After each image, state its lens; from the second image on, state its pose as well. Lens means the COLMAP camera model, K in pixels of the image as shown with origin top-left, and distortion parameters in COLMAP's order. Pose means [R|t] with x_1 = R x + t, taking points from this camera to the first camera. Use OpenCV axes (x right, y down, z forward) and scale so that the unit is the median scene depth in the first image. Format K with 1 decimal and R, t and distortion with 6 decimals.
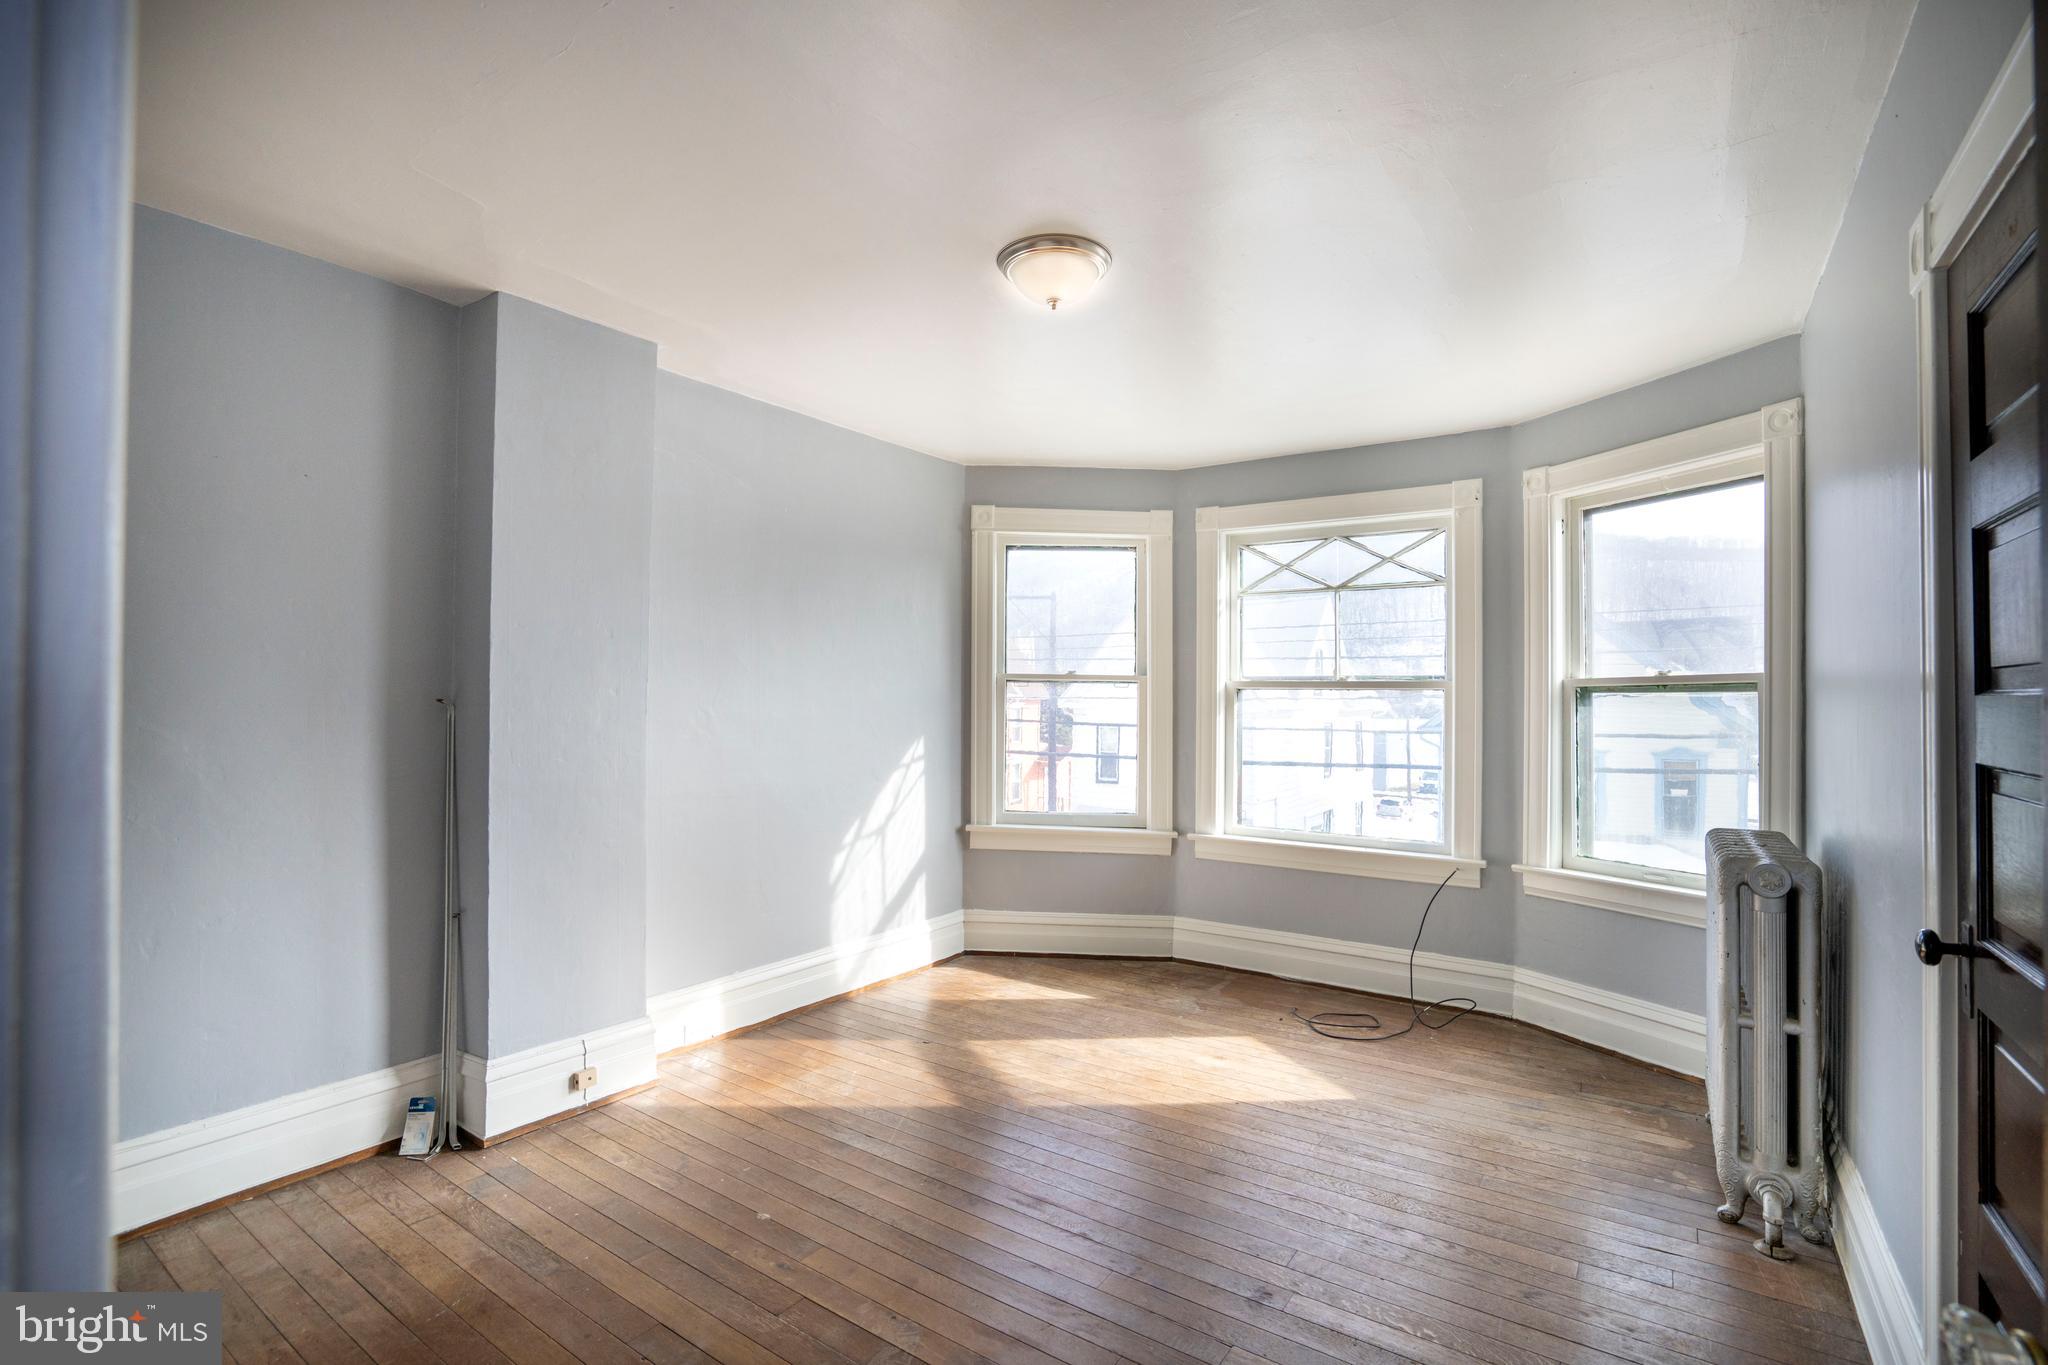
lens RADIAL K [[952.1, 0, 1022.6], [0, 952.1, 689.1], [0, 0, 1]] dist [-0.062197, 0.025315]
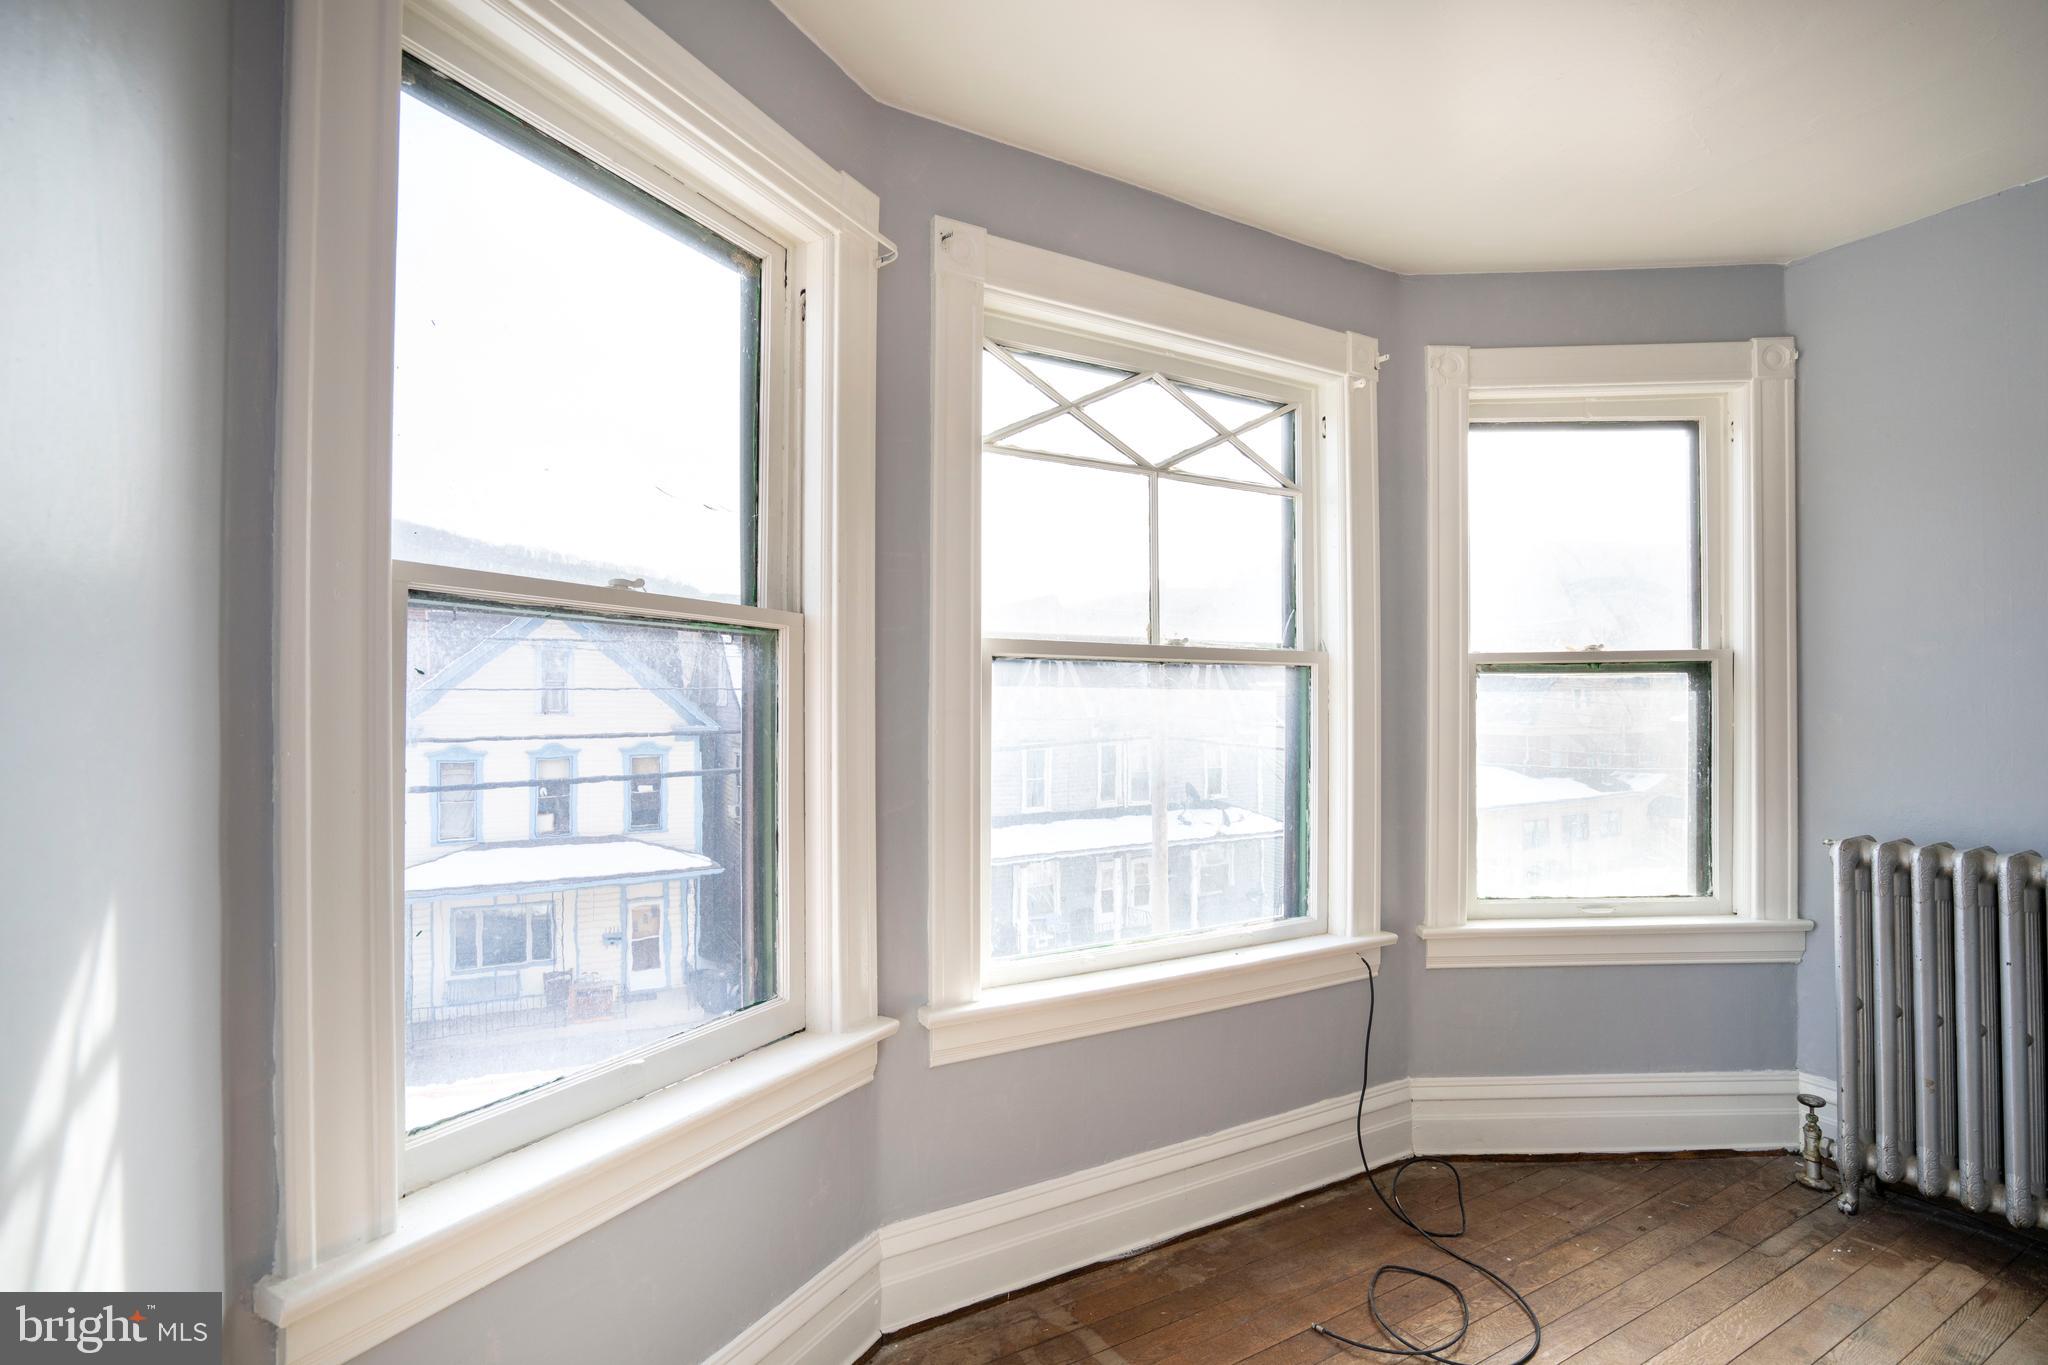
lens RADIAL K [[952.1, 0, 1022.6], [0, 952.1, 689.1], [0, 0, 1]] dist [-0.062197, 0.025315]
pose [[0.433546, 0.004367, 0.901121, -0.127159], [-0.004837, 0.999985, -0.002520, 0.012300], [-0.901119, -0.003266, 0.433560, 0.608790]]
